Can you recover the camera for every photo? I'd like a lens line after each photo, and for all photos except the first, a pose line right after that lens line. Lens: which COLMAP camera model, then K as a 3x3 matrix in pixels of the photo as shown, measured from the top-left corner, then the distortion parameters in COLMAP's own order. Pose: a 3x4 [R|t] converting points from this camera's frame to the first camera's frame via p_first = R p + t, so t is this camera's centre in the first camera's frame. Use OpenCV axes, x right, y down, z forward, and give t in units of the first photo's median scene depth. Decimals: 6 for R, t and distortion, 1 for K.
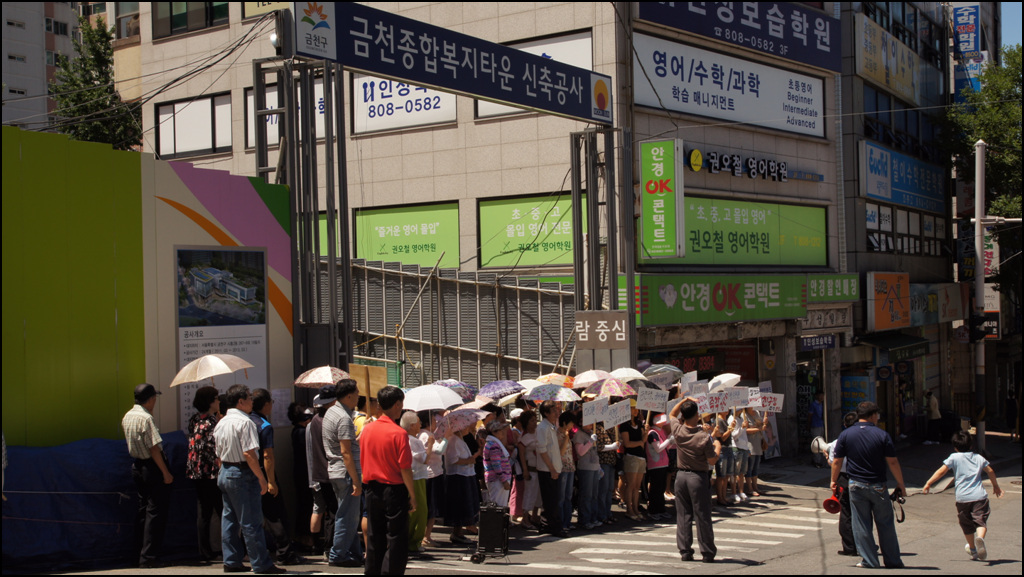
lens RADIAL K [[1342.2, 0, 512.0], [0, 1342.2, 288.5], [0, 0, 1]] dist [0.010997, 0.157248]
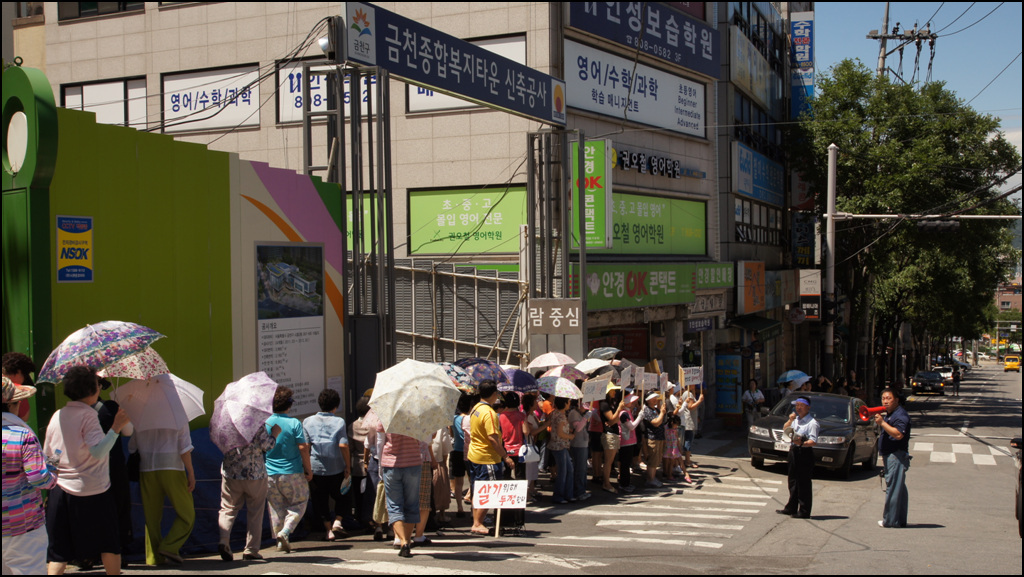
lens RADIAL K [[1282.2, 0, 512.0], [0, 1282.2, 288.5], [0, 0, 1]] dist [0.007224, 0.052659]
pose [[0.985979, 0.009016, 0.166625, -0.111053], [-0.012329, 0.999746, 0.018864, -0.008483], [-0.166413, -0.020654, 0.985840, -0.009838]]
